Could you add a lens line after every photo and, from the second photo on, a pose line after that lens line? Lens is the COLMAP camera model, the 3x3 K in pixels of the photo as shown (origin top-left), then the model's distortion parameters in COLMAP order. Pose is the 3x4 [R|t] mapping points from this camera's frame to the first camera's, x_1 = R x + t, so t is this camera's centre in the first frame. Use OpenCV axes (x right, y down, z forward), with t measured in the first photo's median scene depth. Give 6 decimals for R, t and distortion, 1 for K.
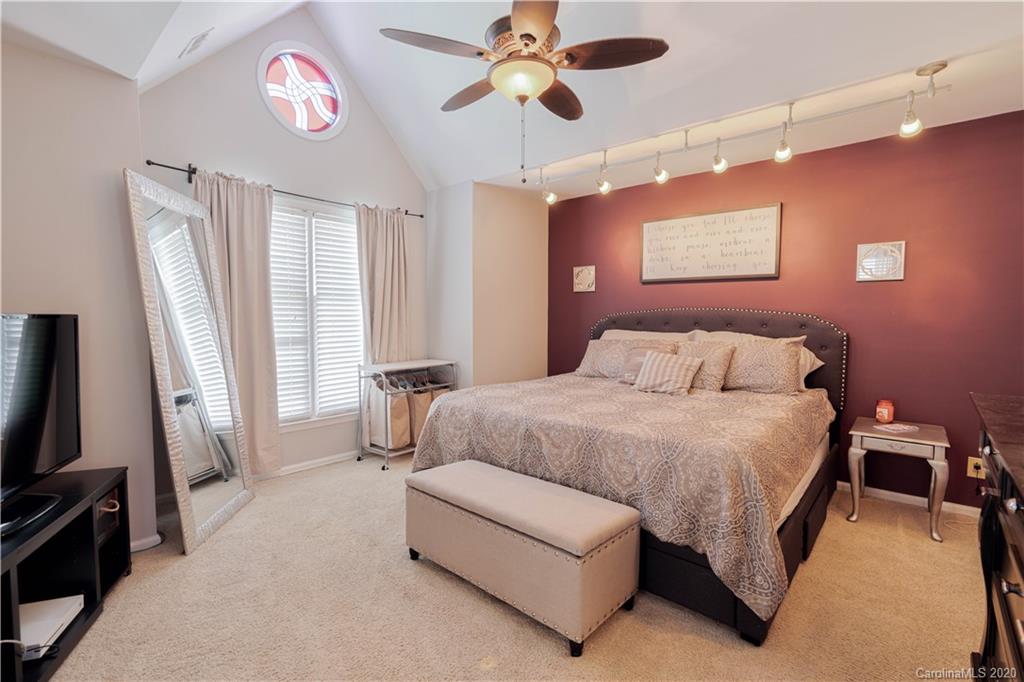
lens RADIAL K [[464.9, 0, 504.1], [0, 464.9, 337.5], [0, 0, 1]] dist [-0.015072, 0.006161]
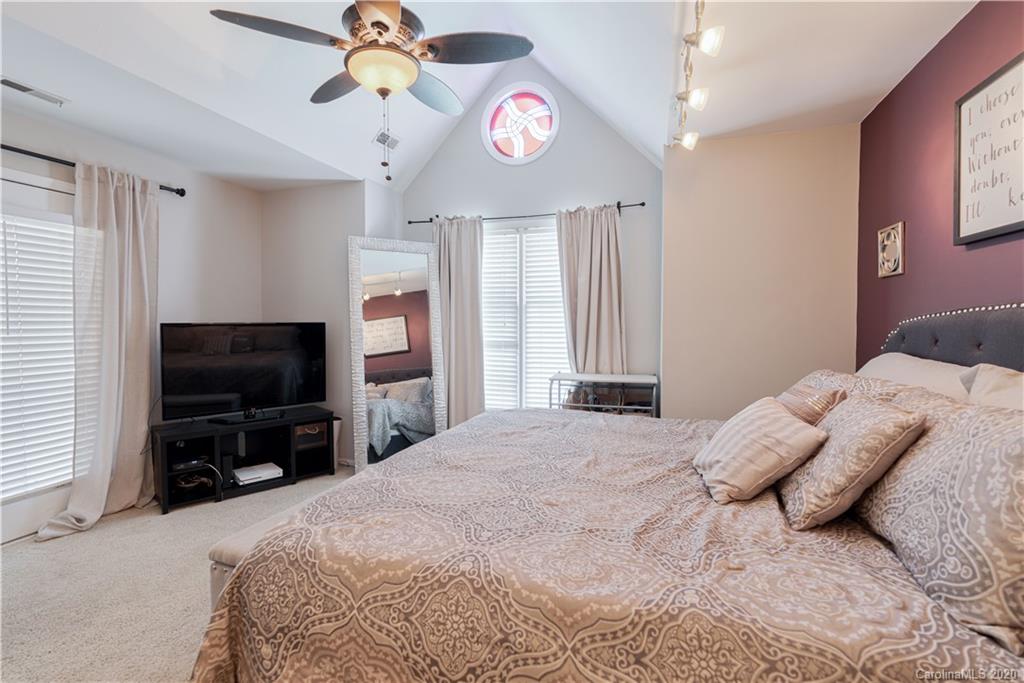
lens RADIAL K [[475.2, 0, 506.7], [0, 475.2, 333.3], [0, 0, 1]] dist [-0.024120, 0.006313]
pose [[0.396902, 0.021664, -0.917605, 0.612457], [-0.041607, 0.999118, 0.005591, -0.026167], [0.916918, 0.035960, 0.397453, 0.520527]]
